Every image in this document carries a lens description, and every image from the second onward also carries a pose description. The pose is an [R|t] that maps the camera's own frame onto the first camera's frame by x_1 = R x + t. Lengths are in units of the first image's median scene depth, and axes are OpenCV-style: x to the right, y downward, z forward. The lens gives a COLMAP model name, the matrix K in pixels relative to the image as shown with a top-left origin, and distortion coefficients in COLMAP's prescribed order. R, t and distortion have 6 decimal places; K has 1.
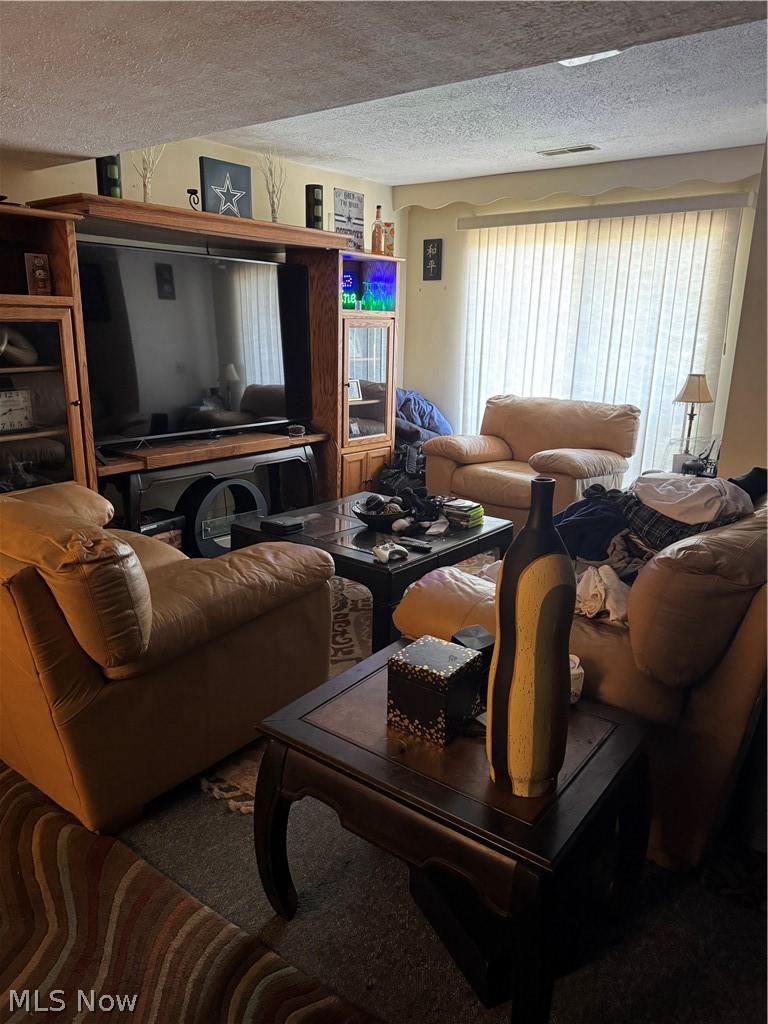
lens RADIAL K [[734.9, 0, 382.8], [0, 734.9, 514.5], [0, 0, 1]] dist [-0.011335, -0.004263]
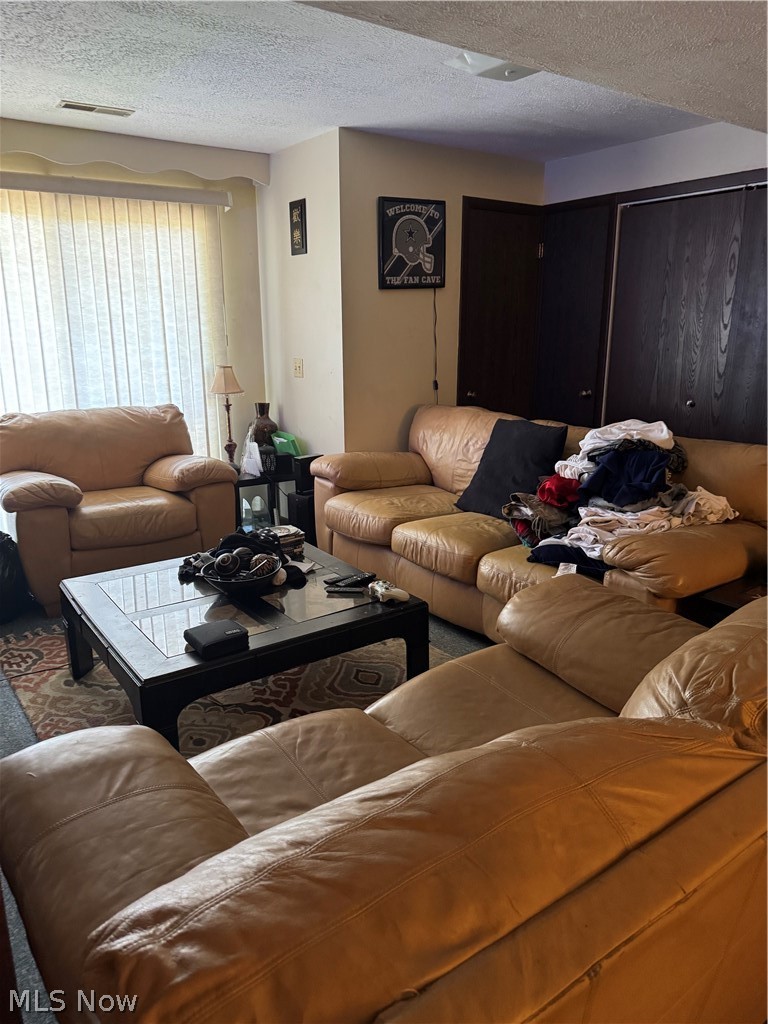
lens RADIAL K [[734.9, 0, 384.1], [0, 734.9, 511.8], [0, 0, 1]] dist [-0.011335, -0.004263]
pose [[0.309508, -0.258117, 0.915194, -0.468676], [0.240184, 0.952466, 0.187401, -0.127724], [-0.920063, 0.161813, 0.356792, 0.432611]]
